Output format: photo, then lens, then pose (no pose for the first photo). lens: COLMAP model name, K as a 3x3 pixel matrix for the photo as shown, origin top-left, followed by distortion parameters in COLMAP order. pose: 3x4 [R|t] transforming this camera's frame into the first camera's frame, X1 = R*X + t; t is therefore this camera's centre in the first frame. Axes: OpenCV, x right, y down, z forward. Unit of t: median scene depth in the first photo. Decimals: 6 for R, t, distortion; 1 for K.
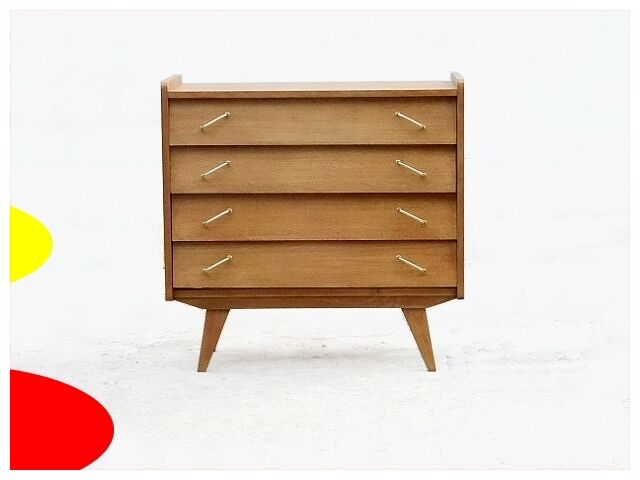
lens RADIAL K [[1760.9, 0, 320.0], [0, 1760.9, 240.0], [0, 0, 1]] dist [0.031133, 0.098660]
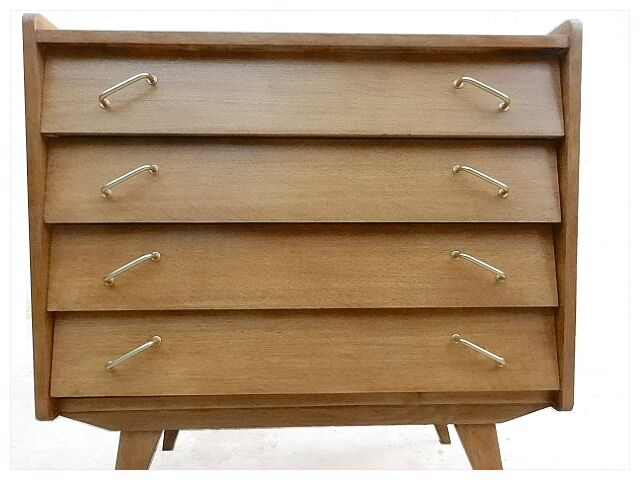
lens RADIAL K [[478.1, 0, 320.0], [0, 478.1, 240.0], [0, 0, 1]] dist [0.009626, 0.004201]
pose [[0.998221, 0.004443, 0.059454, -0.008816], [0.003493, 0.991147, -0.132720, -0.001253], [-0.059517, 0.132692, 0.989369, 0.846456]]
